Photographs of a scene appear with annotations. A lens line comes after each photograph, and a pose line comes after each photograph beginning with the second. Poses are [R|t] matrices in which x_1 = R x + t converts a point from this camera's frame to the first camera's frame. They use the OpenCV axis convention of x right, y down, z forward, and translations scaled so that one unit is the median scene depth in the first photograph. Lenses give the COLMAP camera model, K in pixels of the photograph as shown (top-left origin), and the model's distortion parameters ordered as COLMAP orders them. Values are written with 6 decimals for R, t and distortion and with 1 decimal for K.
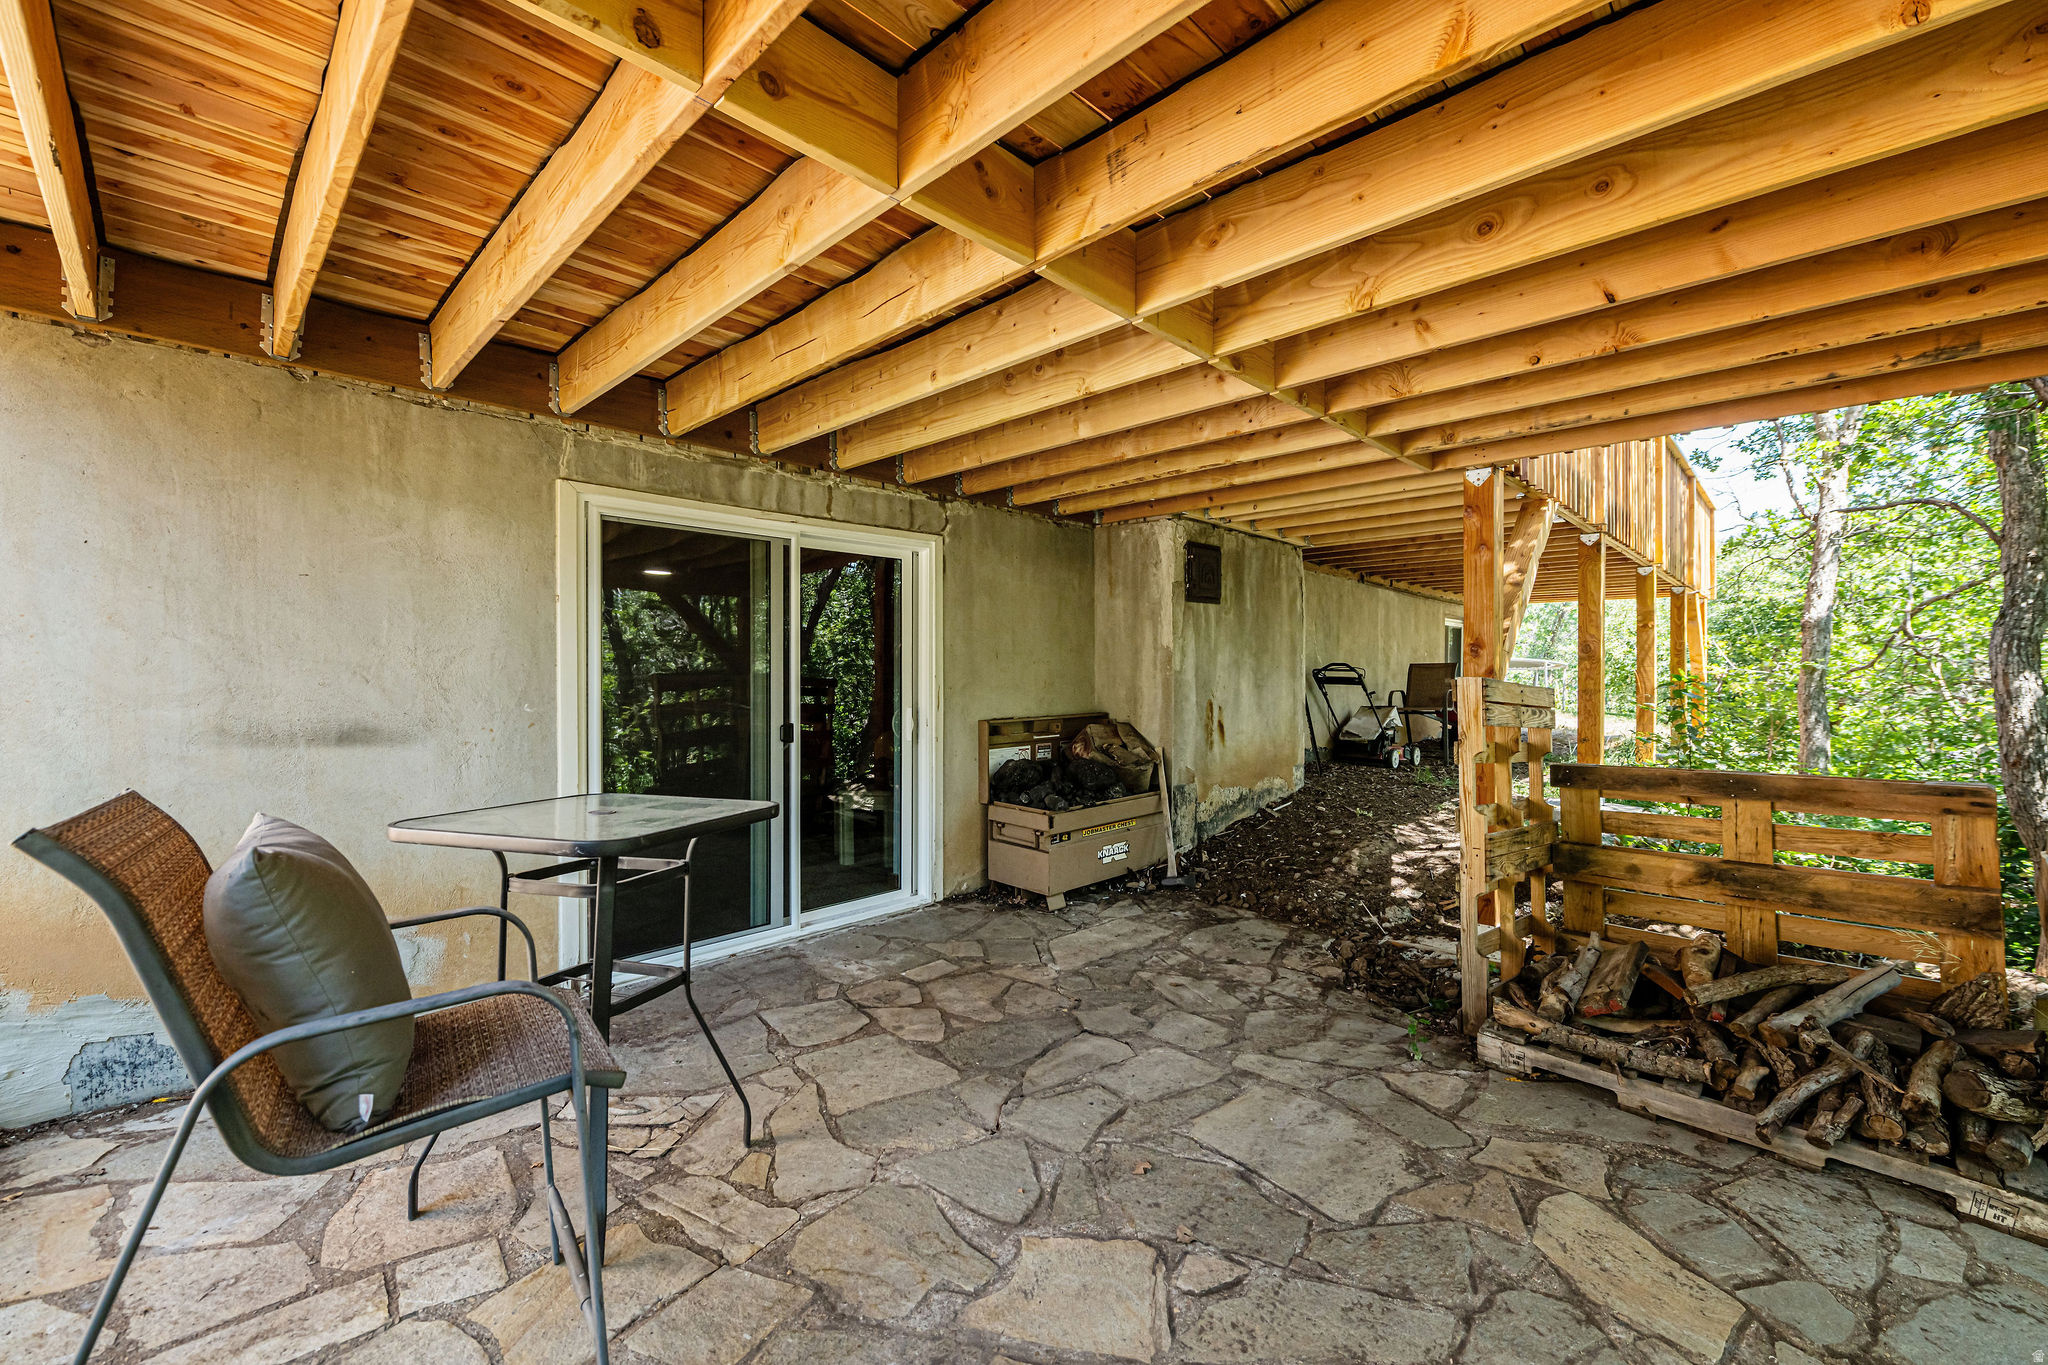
lens RADIAL K [[810.1, 0, 1021.5], [0, 810.1, 663.1], [0, 0, 1]] dist [-0.000135, -0.000189]
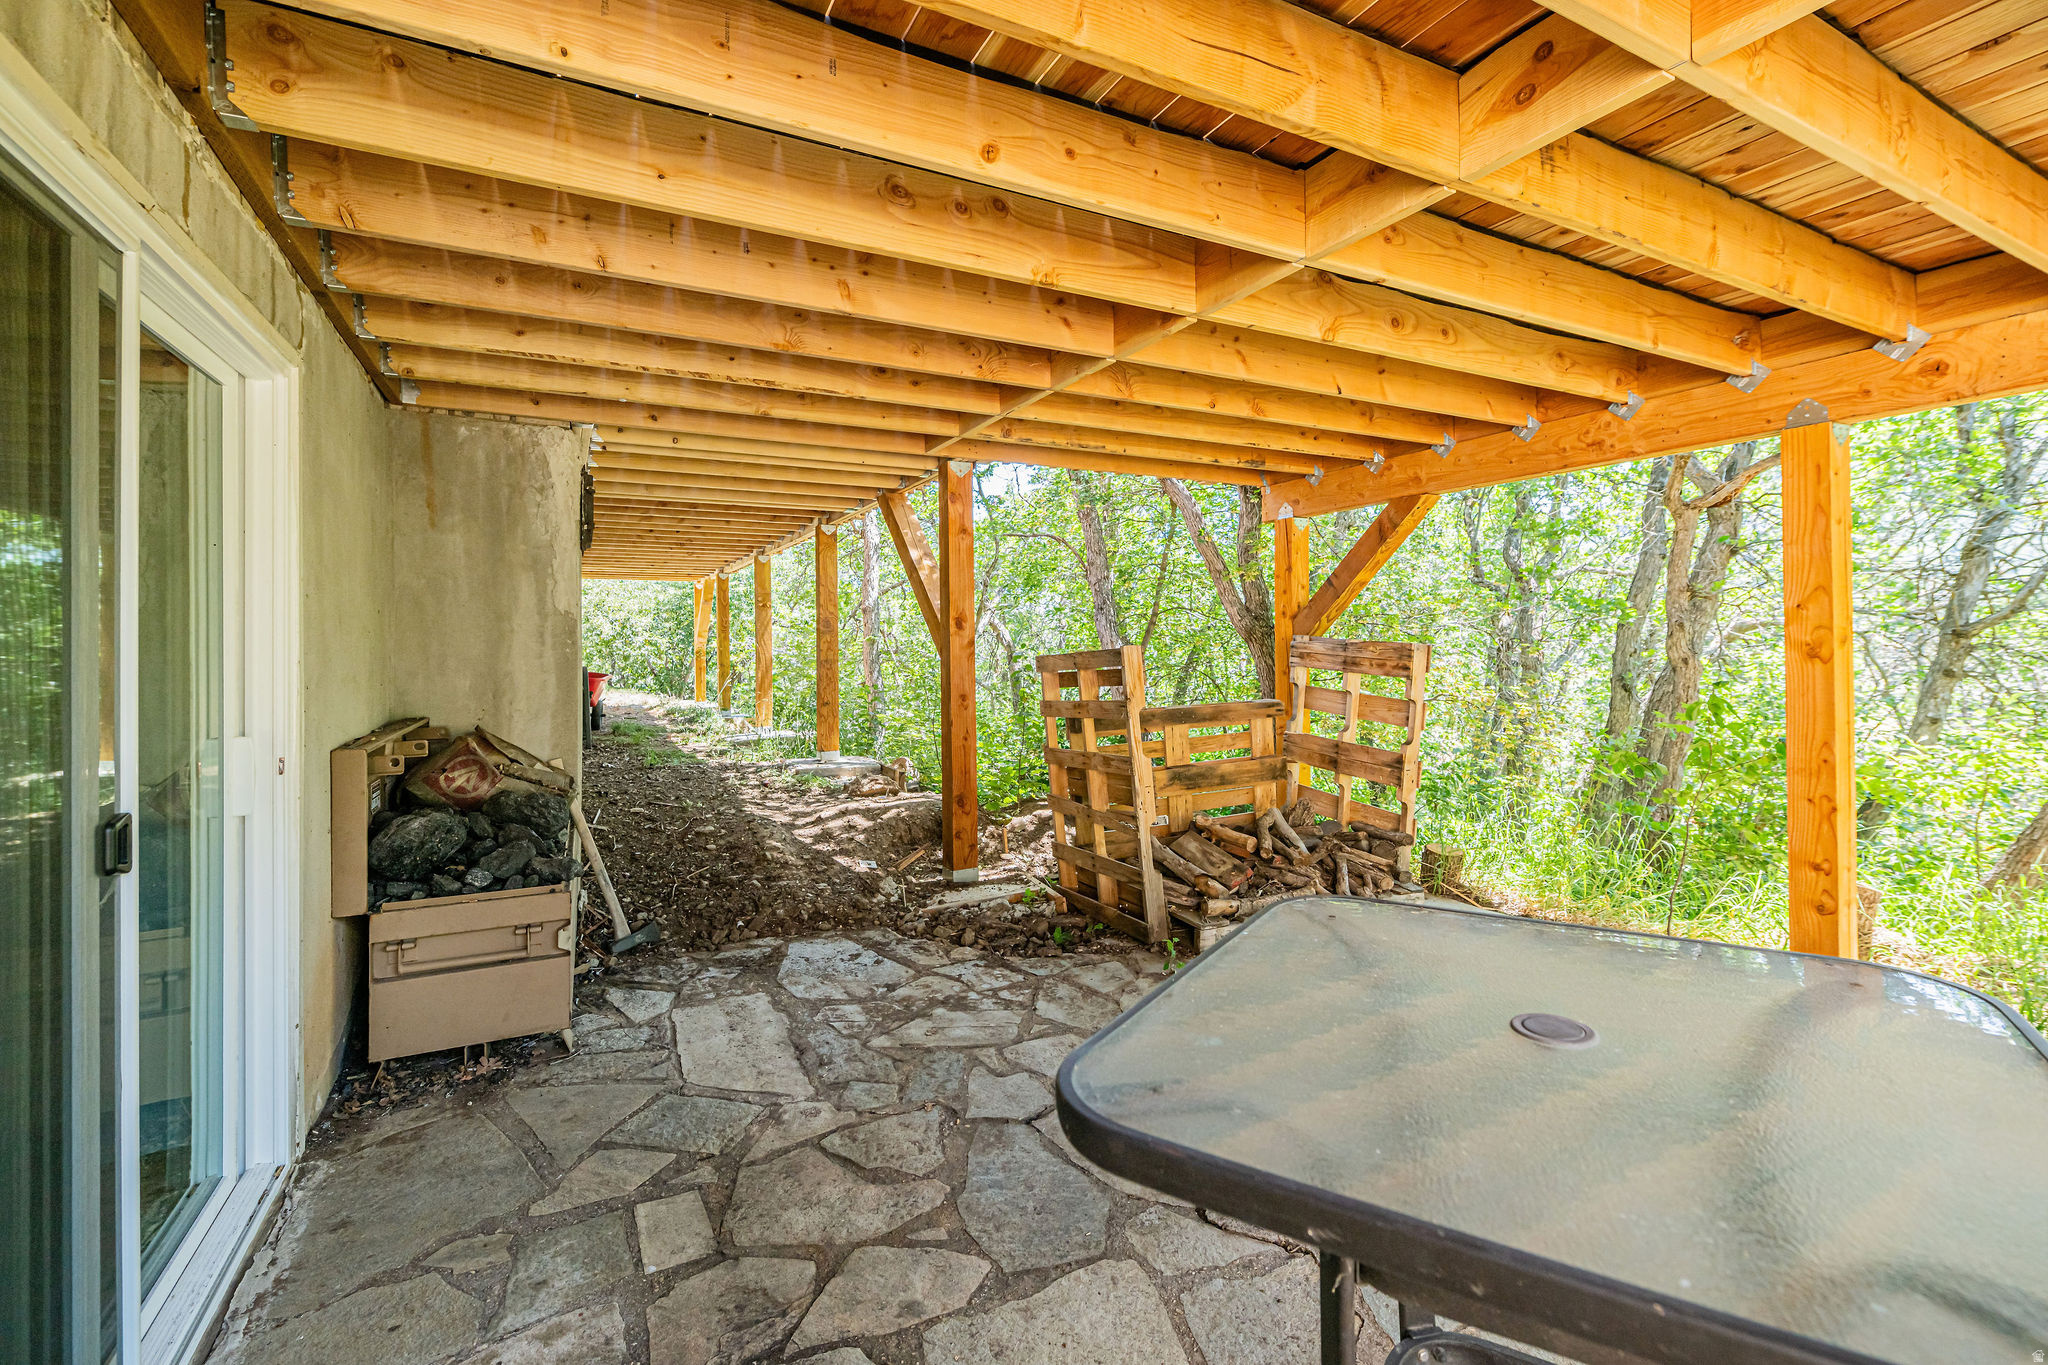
lens RADIAL K [[810.1, 0, 1053.9], [0, 810.1, 625.0], [0, 0, 1]] dist [-0.000135, -0.000189]
pose [[0.333965, 0.014640, 0.942472, -0.662682], [0.000113, 0.999879, -0.015572, 0.006374], [-0.942586, 0.005307, 0.333923, 0.761914]]
